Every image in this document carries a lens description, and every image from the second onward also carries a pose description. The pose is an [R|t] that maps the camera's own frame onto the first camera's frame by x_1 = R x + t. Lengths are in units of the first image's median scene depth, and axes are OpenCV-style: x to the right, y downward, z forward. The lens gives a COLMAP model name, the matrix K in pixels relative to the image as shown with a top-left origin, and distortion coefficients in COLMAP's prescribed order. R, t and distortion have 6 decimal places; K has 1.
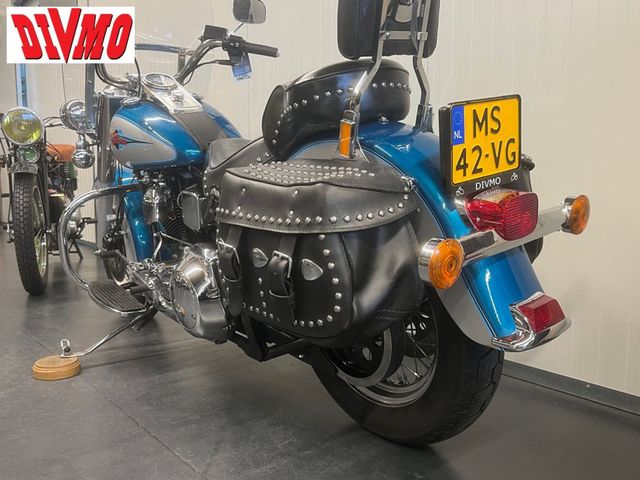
lens RADIAL K [[603.2, 0, 320.0], [0, 603.2, 240.0], [0, 0, 1]] dist [0.010556, -0.010093]
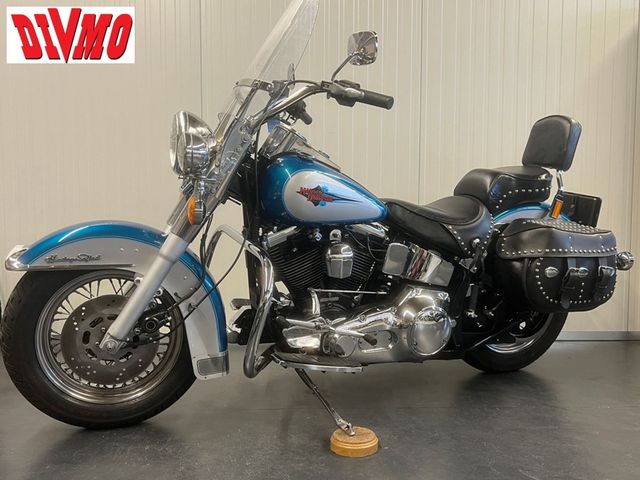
lens RADIAL K [[603.2, 0, 320.0], [0, 603.2, 240.0], [0, 0, 1]] dist [0.010556, -0.010093]
pose [[0.265486, -0.060924, 0.962188, -1.647252], [0.100249, 0.994336, 0.035299, -0.169980], [-0.958888, 0.087087, 0.270090, 0.972169]]
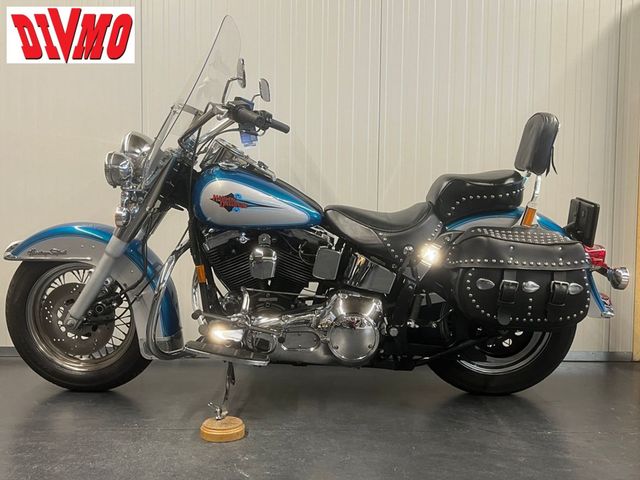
lens RADIAL K [[648.3, 0, 320.0], [0, 648.3, 240.0], [0, 0, 1]] dist [0.011884, -0.003291]
pose [[0.628600, -0.036017, 0.776895, -1.465346], [0.077728, 0.996835, -0.016678, -0.090858], [-0.773835, 0.070870, 0.629410, 0.218981]]
